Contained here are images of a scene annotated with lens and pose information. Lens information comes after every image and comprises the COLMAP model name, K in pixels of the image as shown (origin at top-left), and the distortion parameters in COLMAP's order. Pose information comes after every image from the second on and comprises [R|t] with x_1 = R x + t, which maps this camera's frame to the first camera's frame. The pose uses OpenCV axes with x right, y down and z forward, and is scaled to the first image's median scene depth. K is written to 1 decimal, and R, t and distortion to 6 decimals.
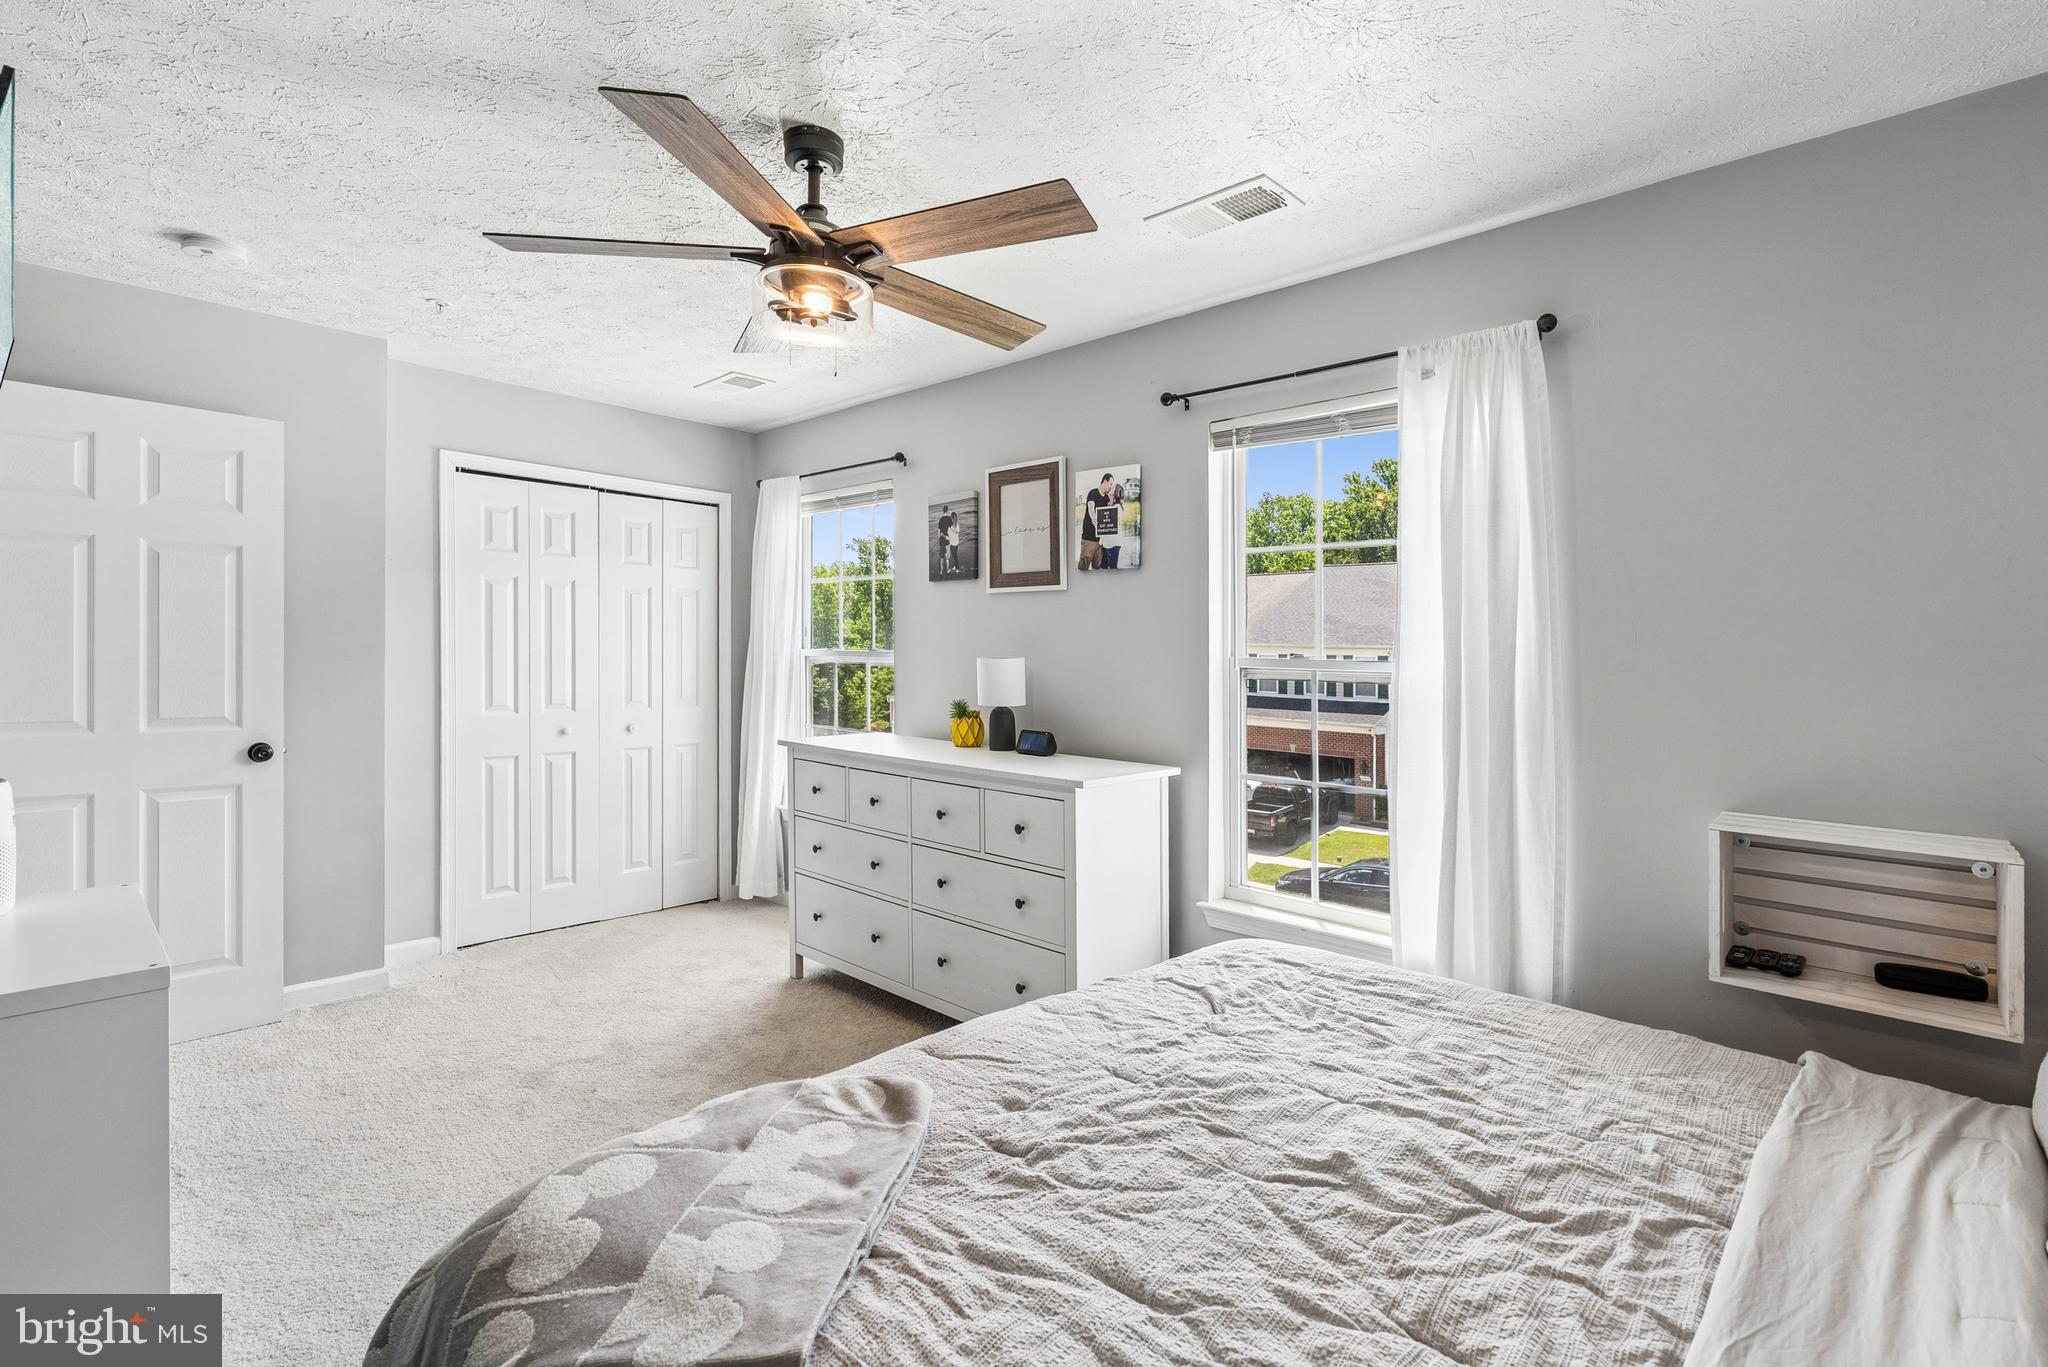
lens RADIAL K [[935.4, 0, 1032.9], [0, 935.4, 663.6], [0, 0, 1]] dist [-0.011865, 0.003828]
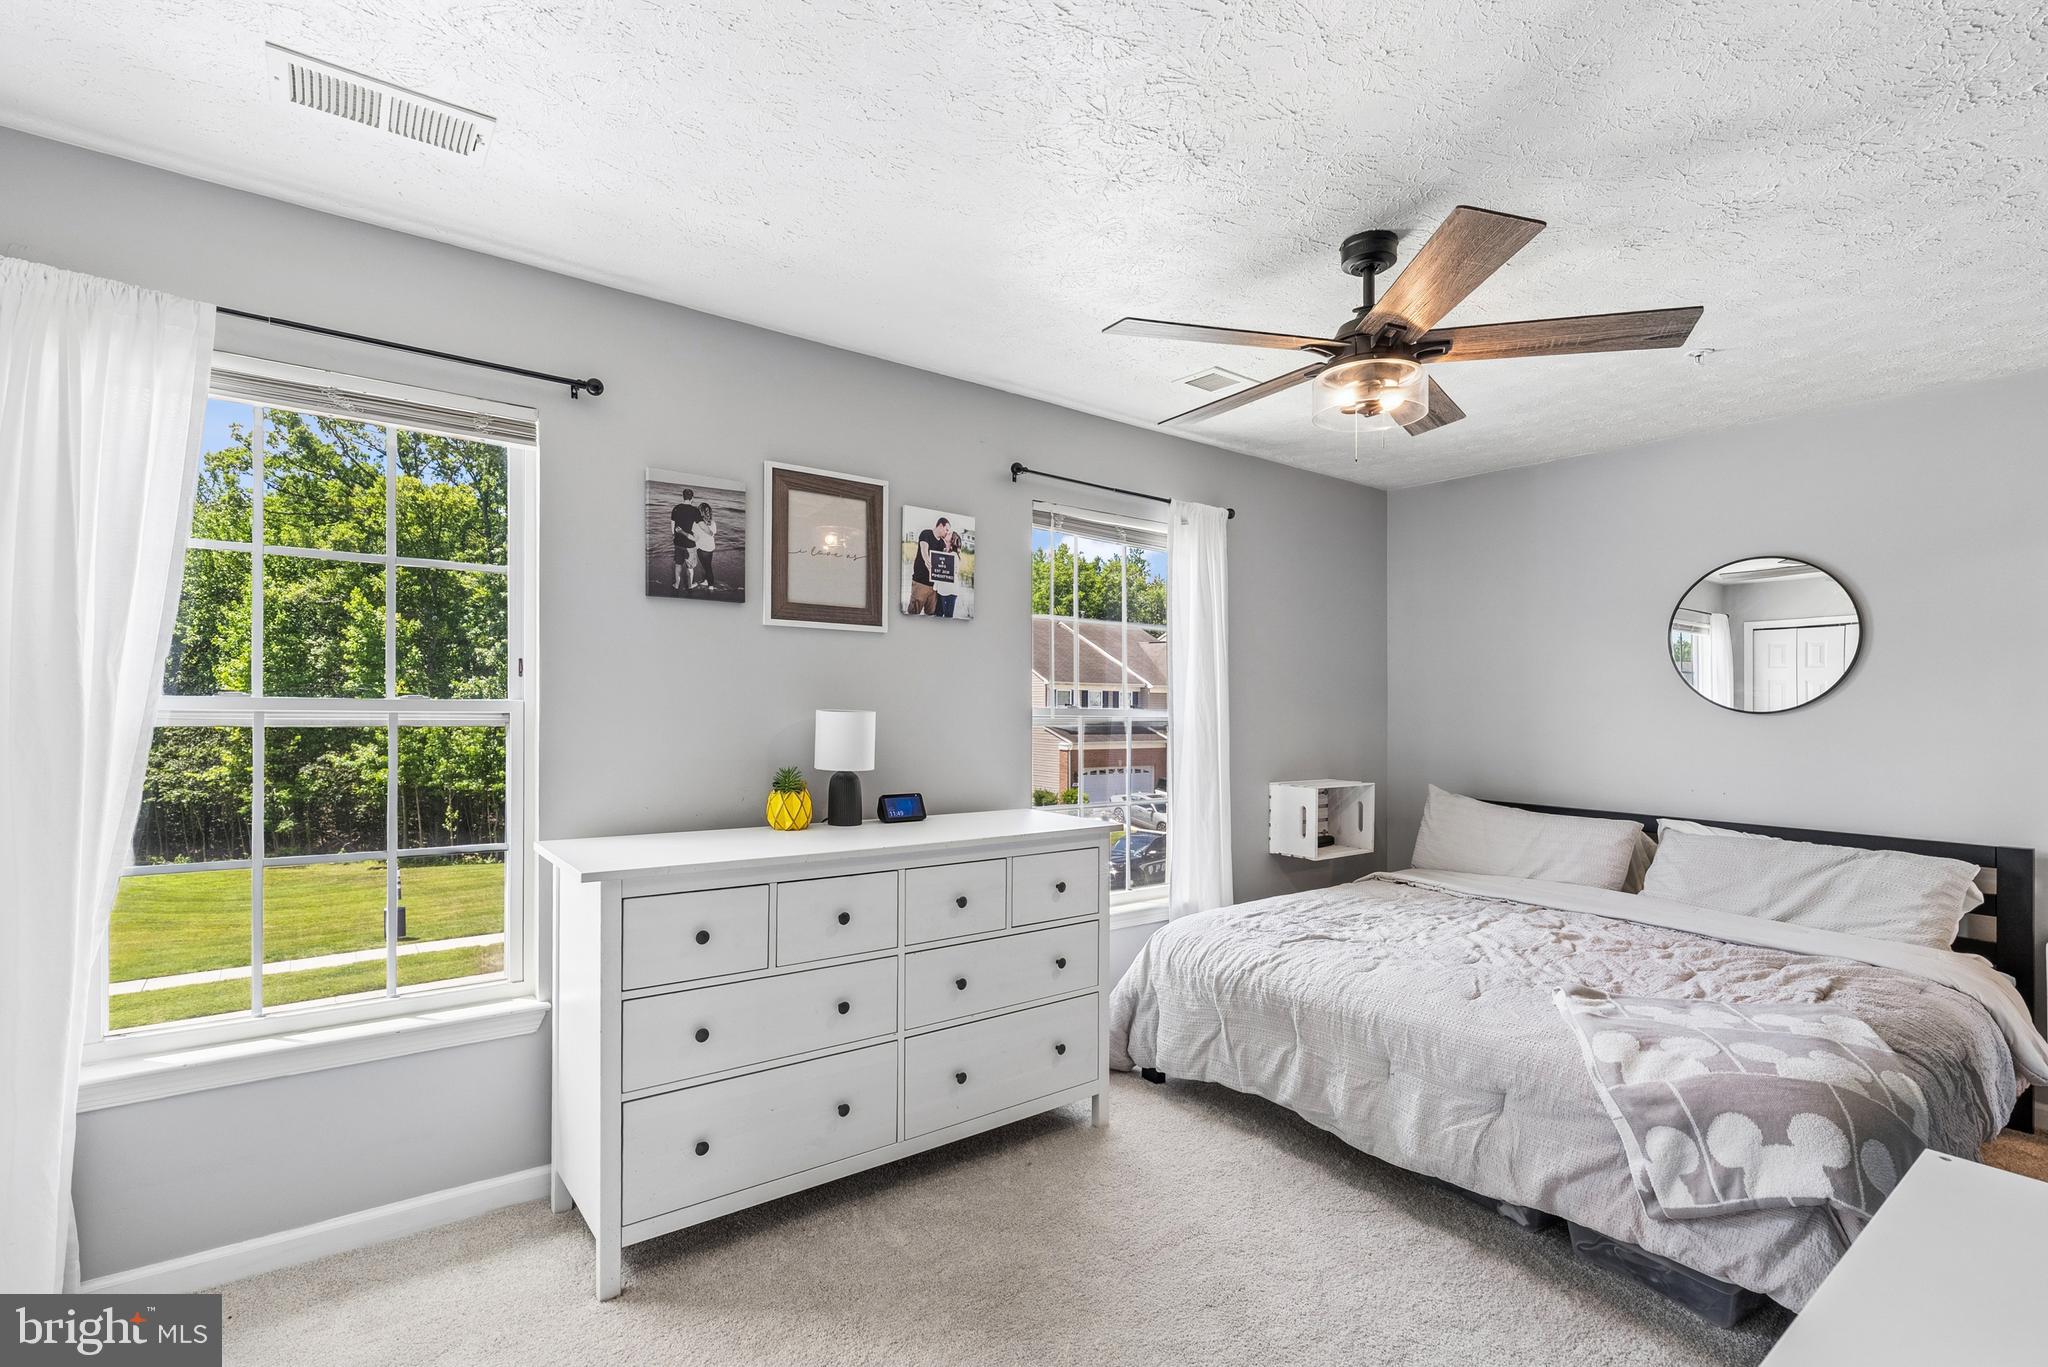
lens RADIAL K [[935.4, 0, 1021.2], [0, 935.4, 683.6], [0, 0, 1]] dist [-0.011865, 0.003828]
pose [[0.175343, 0.008459, 0.984471, -0.844051], [-0.000521, 0.999964, -0.008500, -0.023770], [-0.984507, 0.000978, 0.175341, 0.742173]]
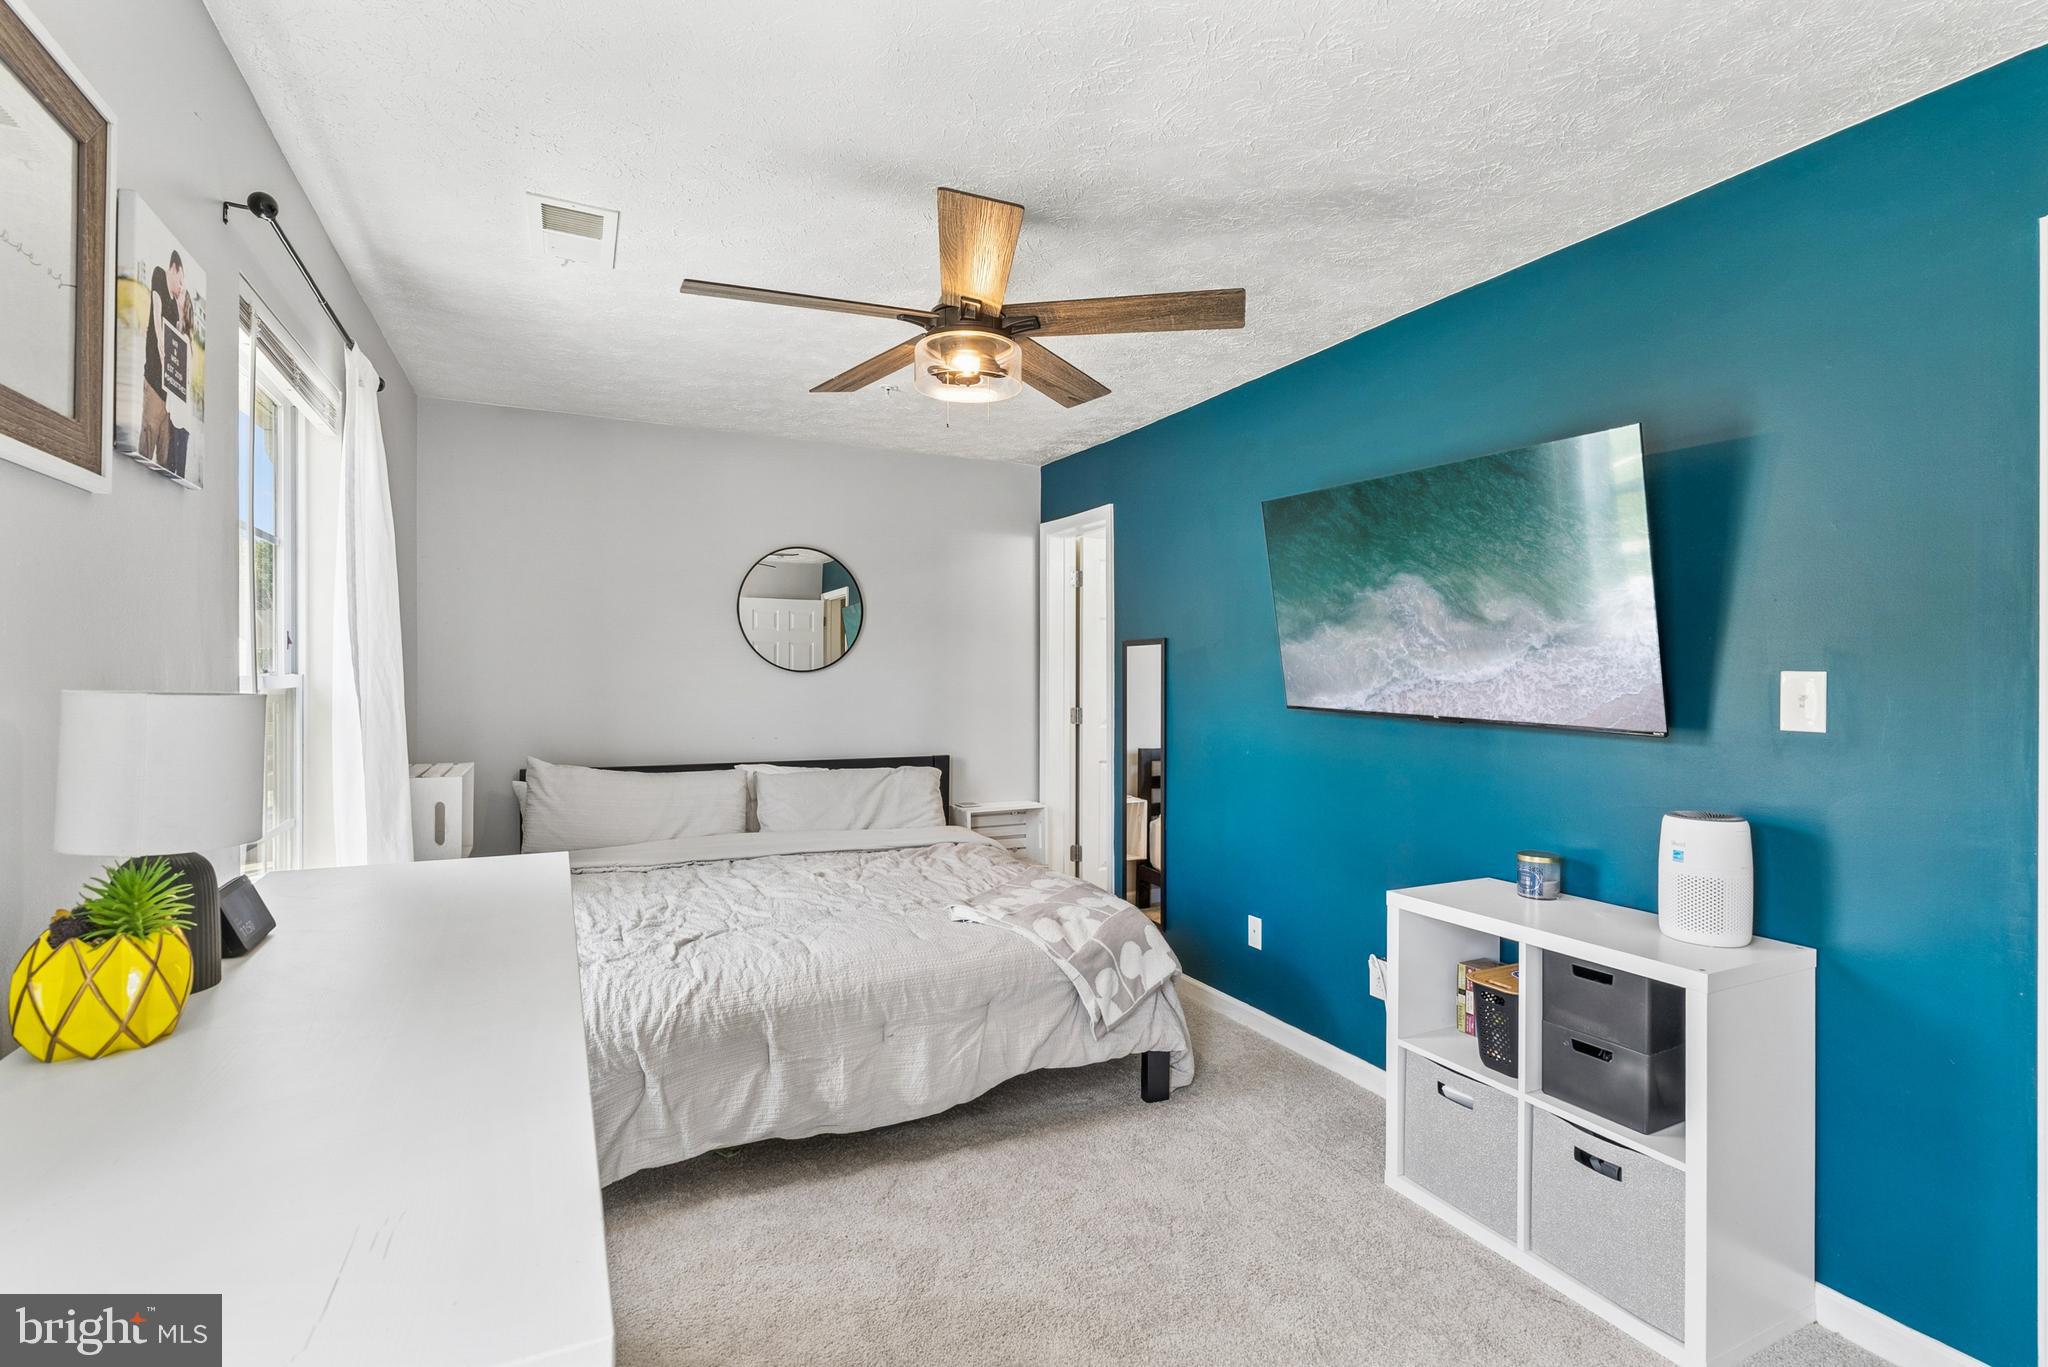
lens RADIAL K [[935.4, 0, 1011.4], [0, 935.4, 656.3], [0, 0, 1]] dist [-0.011865, 0.003828]
pose [[-0.928638, -0.012882, 0.370763, -0.420908], [-0.015095, 0.999881, -0.003068, -0.022667], [-0.370679, -0.008446, -0.928723, 1.245571]]
